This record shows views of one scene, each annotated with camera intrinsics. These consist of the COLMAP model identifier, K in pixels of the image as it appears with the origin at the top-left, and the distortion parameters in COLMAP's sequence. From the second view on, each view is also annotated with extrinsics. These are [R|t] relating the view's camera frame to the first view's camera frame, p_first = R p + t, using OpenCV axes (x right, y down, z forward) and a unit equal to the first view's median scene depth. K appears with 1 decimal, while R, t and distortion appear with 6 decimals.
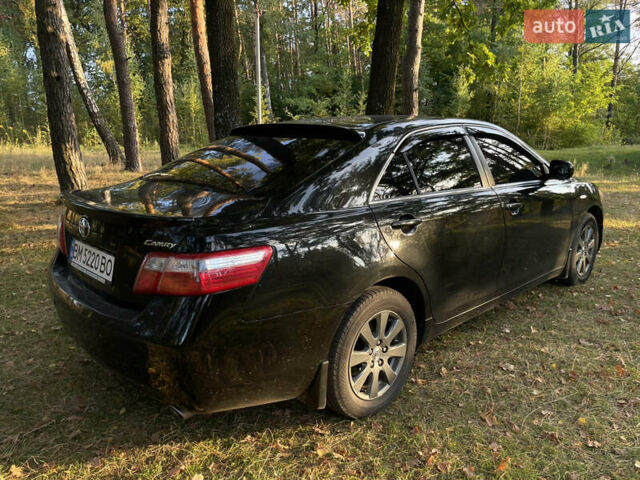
lens RADIAL K [[499.4, 0, 321.5], [0, 499.4, 238.0], [0, 0, 1]] dist [0.073388, -0.114260]
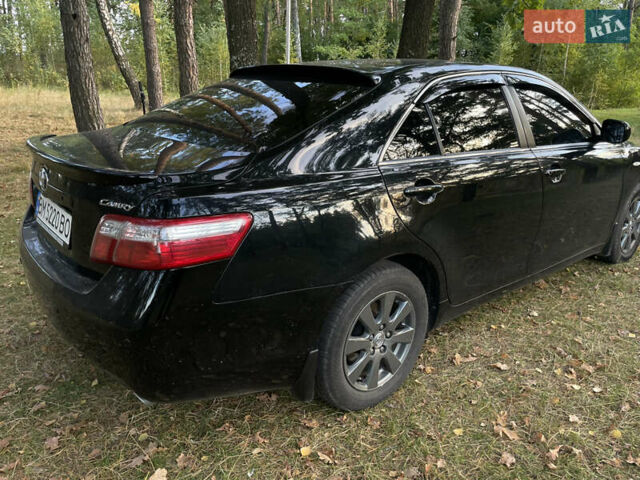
lens RADIAL K [[499.4, 0, 309.0], [0, 499.4, 237.1], [0, 0, 1]] dist [0.073388, -0.114260]
pose [[0.996137, 0.049975, -0.072204, 0.039925], [-0.043292, 0.994880, 0.091324, -0.017161], [0.076398, -0.087845, 0.993200, 0.133890]]
